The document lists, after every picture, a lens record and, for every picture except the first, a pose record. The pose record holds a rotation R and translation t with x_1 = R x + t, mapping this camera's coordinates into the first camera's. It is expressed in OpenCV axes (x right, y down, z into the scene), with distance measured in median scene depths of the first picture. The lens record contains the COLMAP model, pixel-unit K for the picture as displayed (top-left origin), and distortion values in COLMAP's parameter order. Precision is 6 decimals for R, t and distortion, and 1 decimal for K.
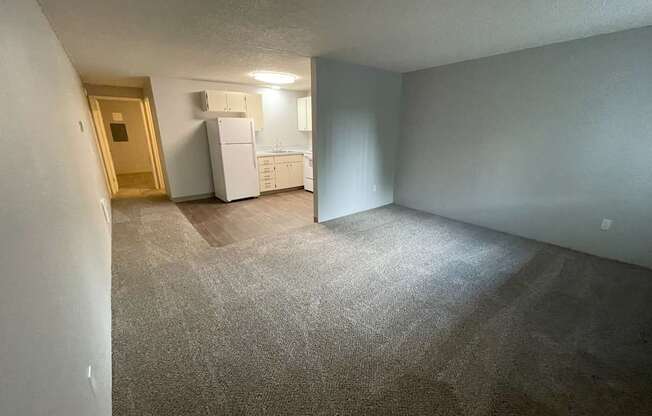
lens RADIAL K [[265.4, 0, 326.0], [0, 265.4, 208.0], [0, 0, 1]] dist [-0.000752, -0.000001]
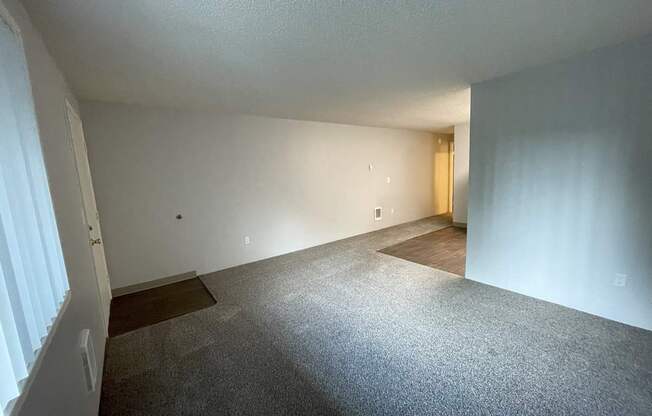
lens RADIAL K [[265.4, 0, 326.0], [0, 265.4, 208.0], [0, 0, 1]] dist [-0.000752, -0.000001]
pose [[-0.015852, 0.143590, -0.989510, 0.866077], [-0.239486, 0.960283, 0.143186, -0.189101], [0.970770, 0.239244, 0.019166, 0.609804]]
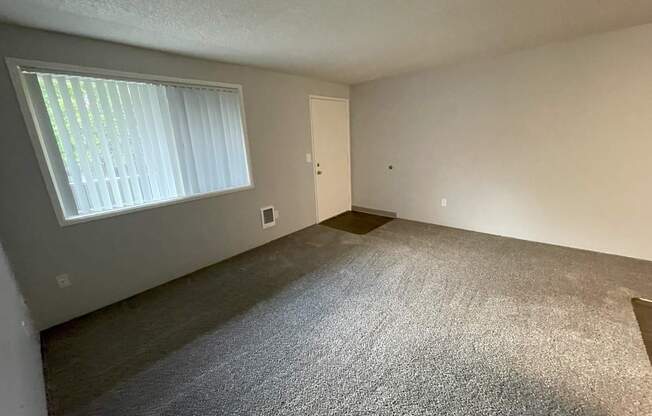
lens RADIAL K [[265.4, 0, 326.0], [0, 265.4, 208.0], [0, 0, 1]] dist [-0.000752, -0.000001]
pose [[-0.983758, 0.088342, -0.156257, 0.403243], [-0.003407, 0.861163, 0.508318, -0.355738], [0.179468, 0.500595, -0.846874, 1.214015]]
